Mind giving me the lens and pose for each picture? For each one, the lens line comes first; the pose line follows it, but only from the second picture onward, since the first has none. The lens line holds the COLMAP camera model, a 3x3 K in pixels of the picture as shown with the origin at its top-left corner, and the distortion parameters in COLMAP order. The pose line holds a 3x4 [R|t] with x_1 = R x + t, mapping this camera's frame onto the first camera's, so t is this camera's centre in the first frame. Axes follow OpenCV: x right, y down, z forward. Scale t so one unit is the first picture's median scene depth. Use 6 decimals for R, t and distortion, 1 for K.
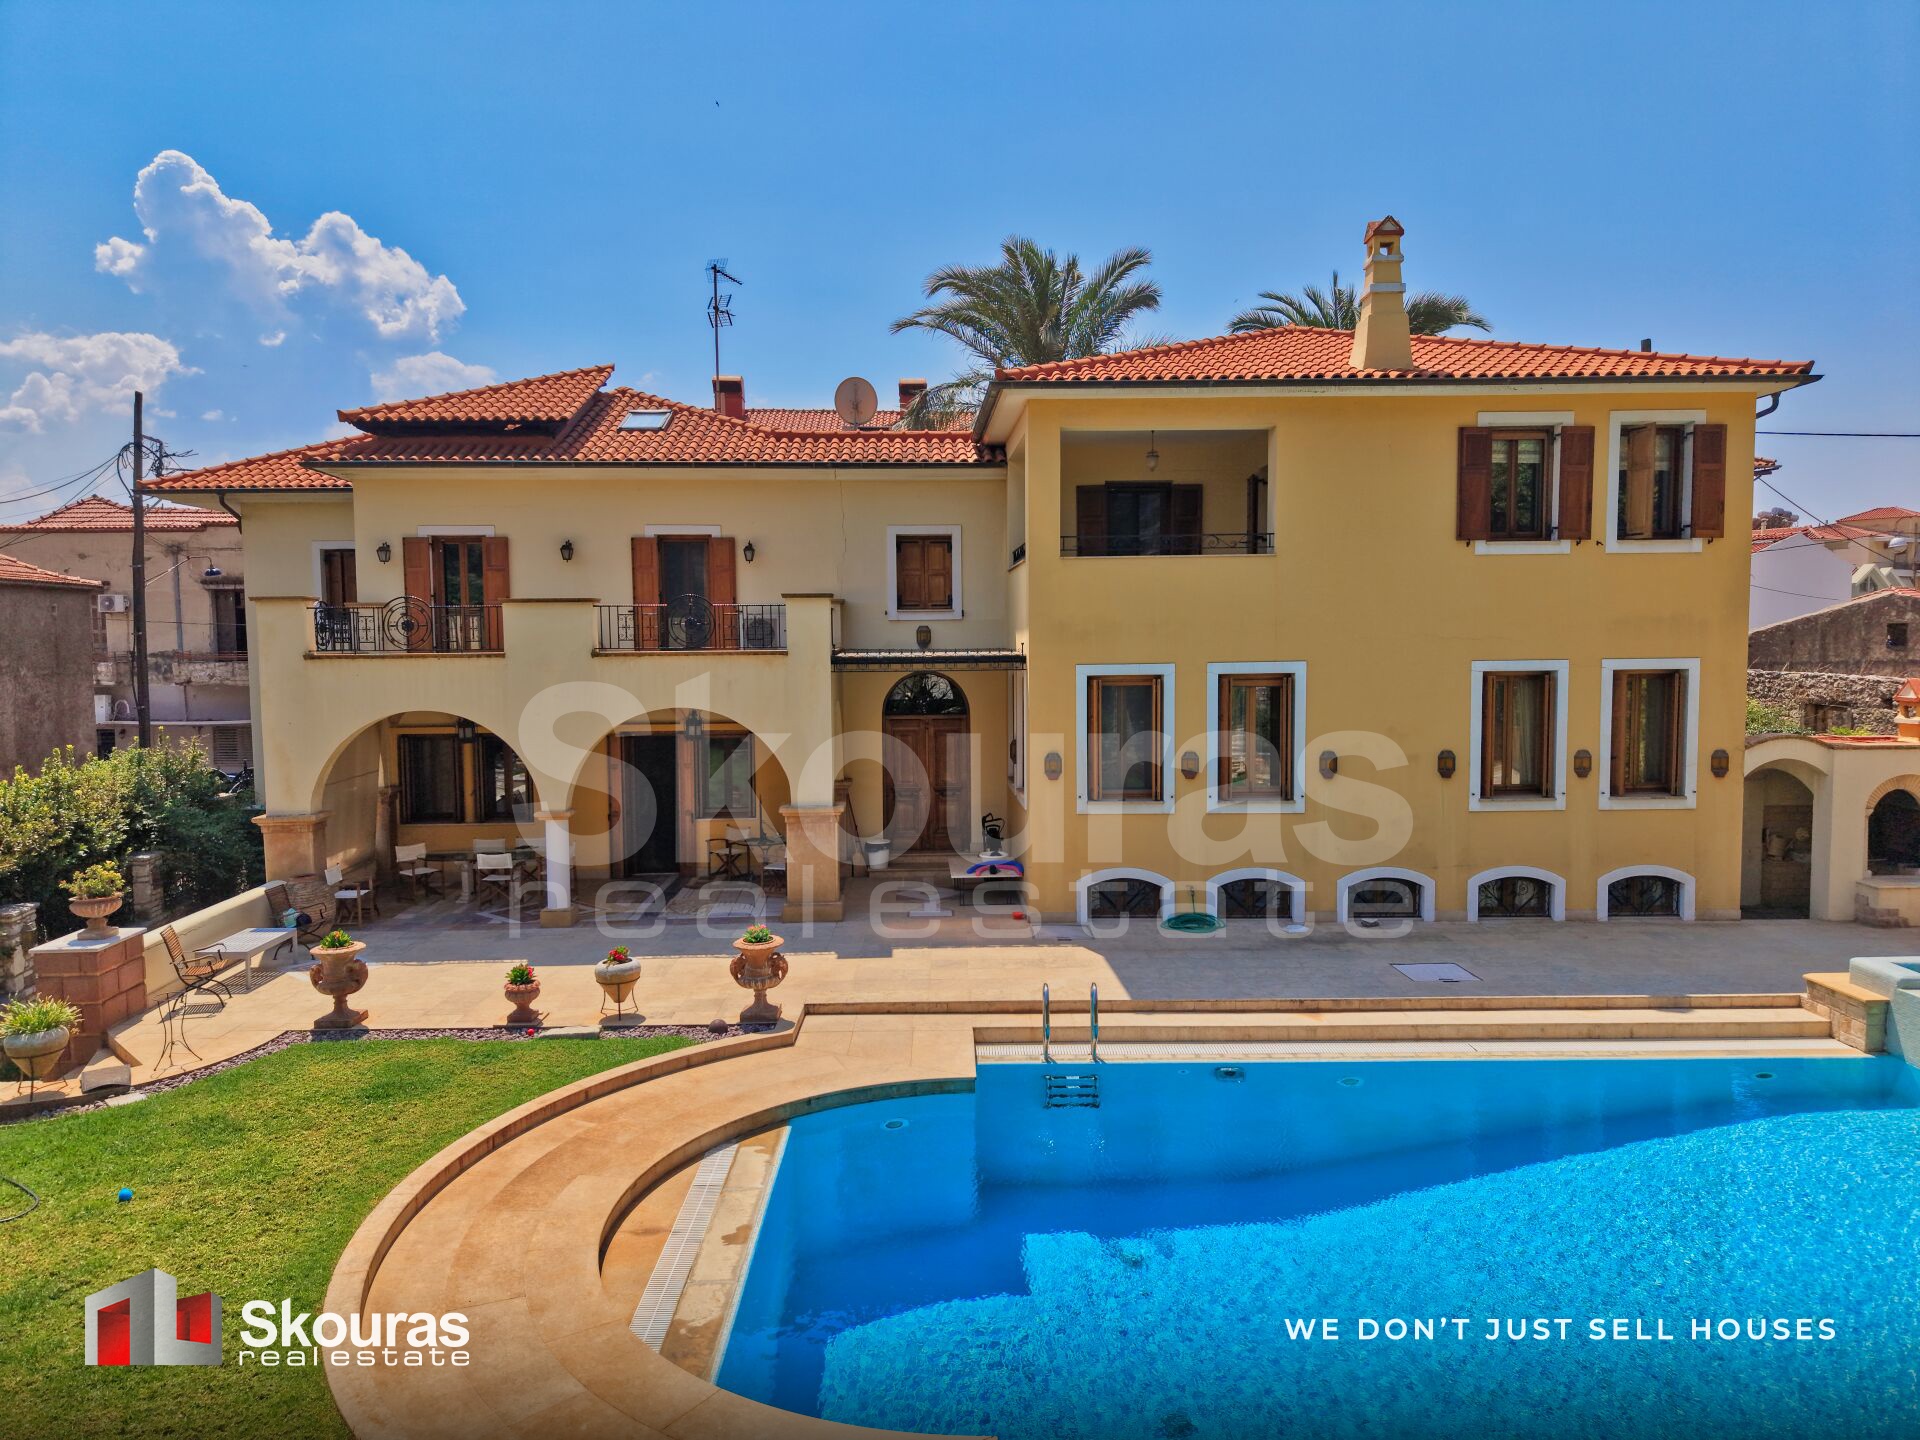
lens RADIAL K [[1304.1, 0, 955.5], [0, 1304.1, 725.8], [0, 0, 1]] dist [0.004556, -0.000343]
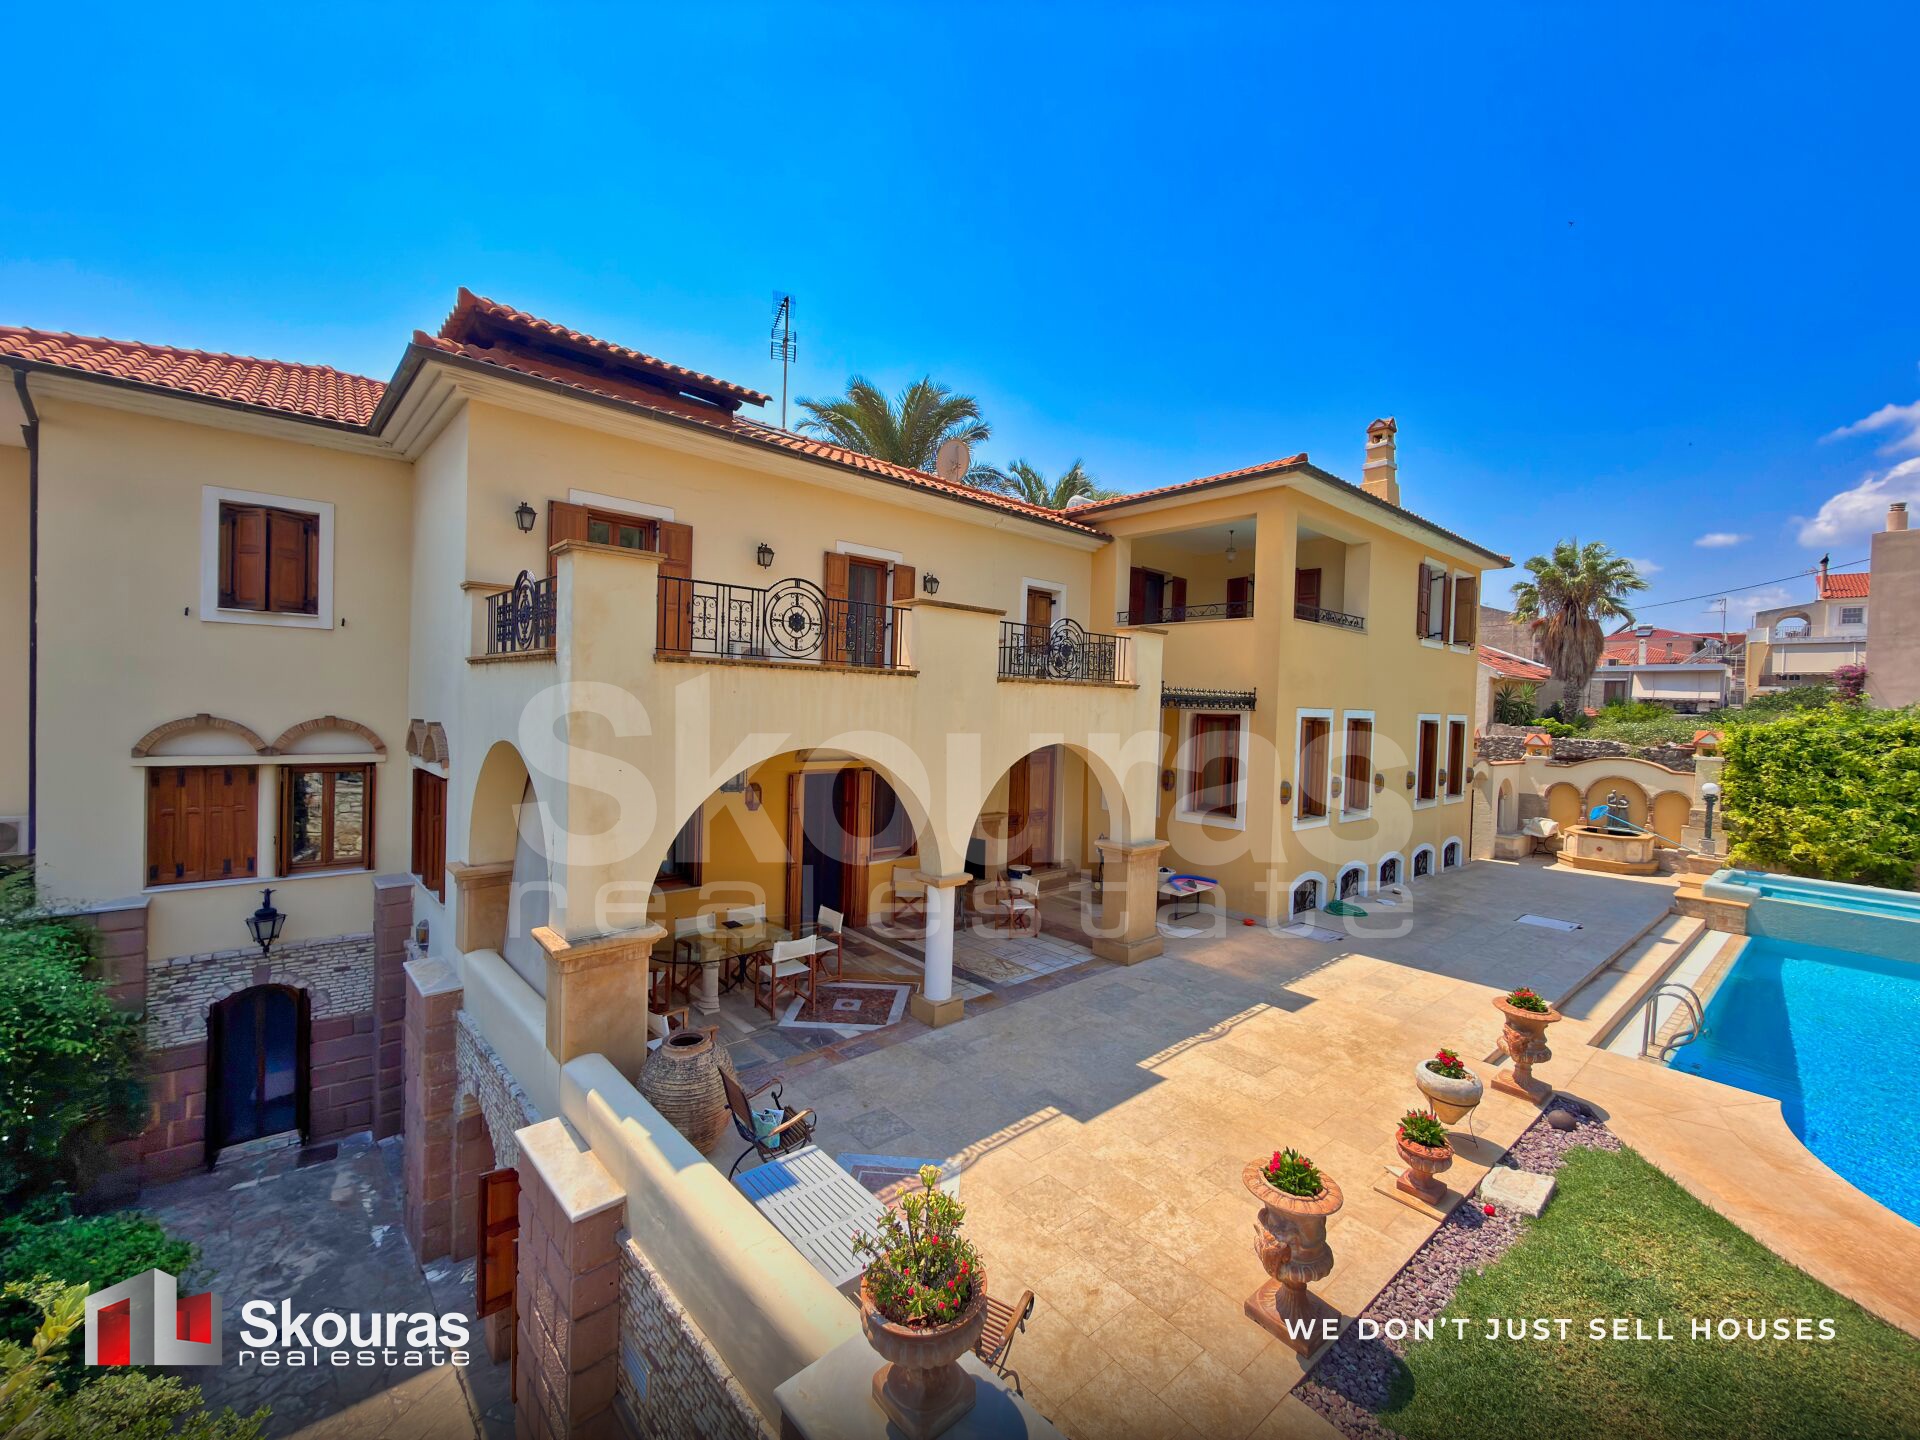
lens RADIAL K [[767.0, 0, 963.5], [0, 767.0, 721.4], [0, 0, 1]] dist [-0.000600, -0.000370]
pose [[0.768830, 0.017823, 0.639205, -0.602052], [0.005779, 0.999377, -0.034816, -0.011154], [-0.639427, 0.030461, 0.768248, 0.637610]]
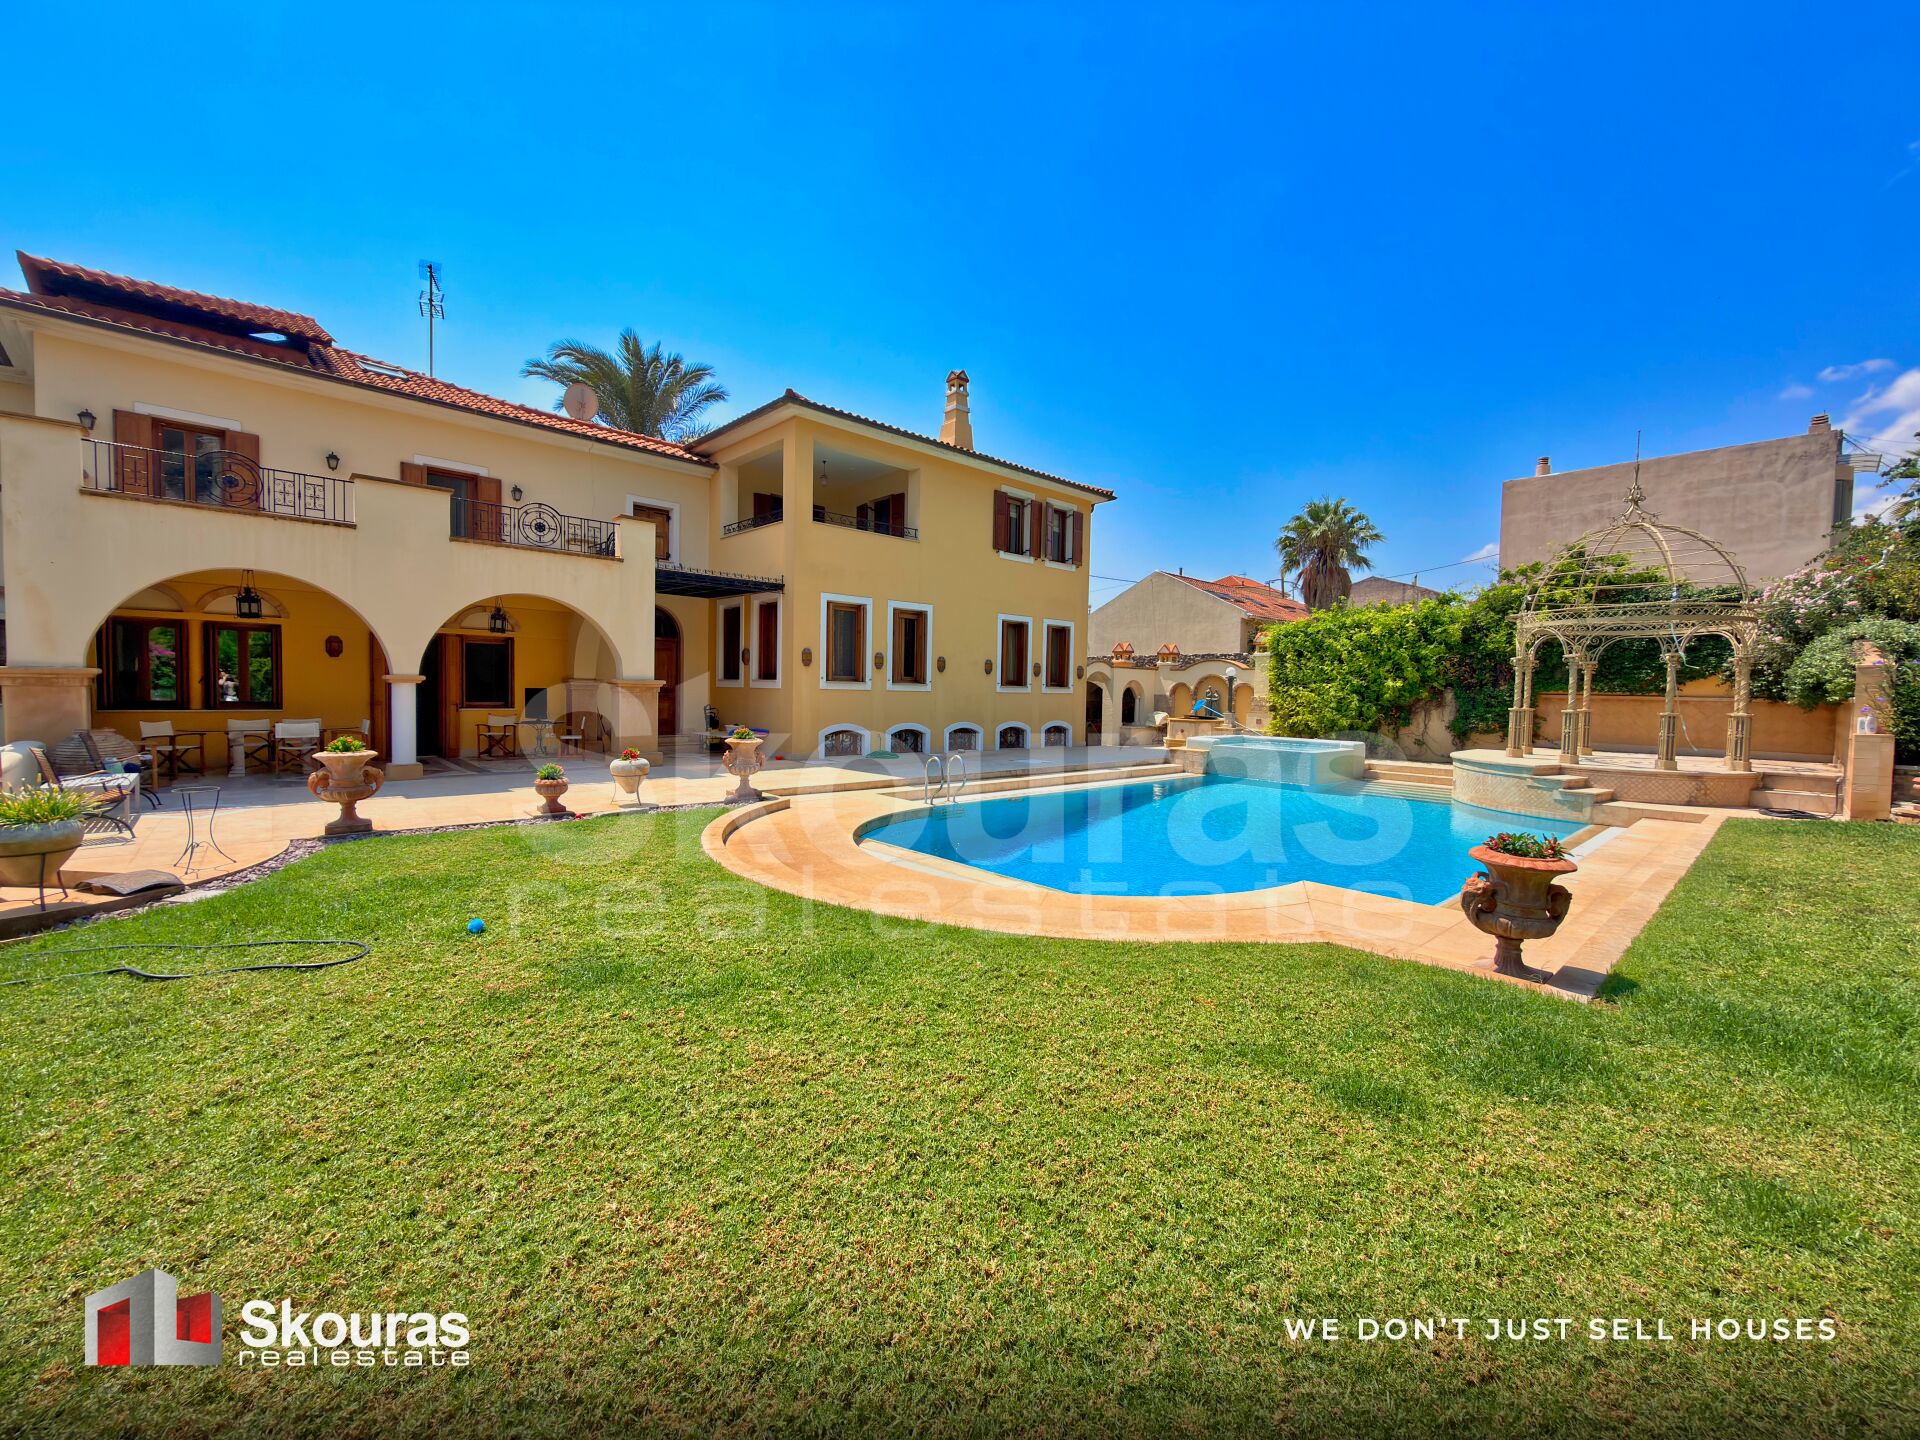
lens RADIAL K [[767.0, 0, 963.5], [0, 767.0, 721.4], [0, 0, 1]] dist [-0.000600, -0.000370]
pose [[0.745557, -0.003278, 0.666433, -0.390189], [0.019205, 0.999678, -0.016568, 0.125343], [-0.666165, 0.025151, 0.745380, 0.196314]]
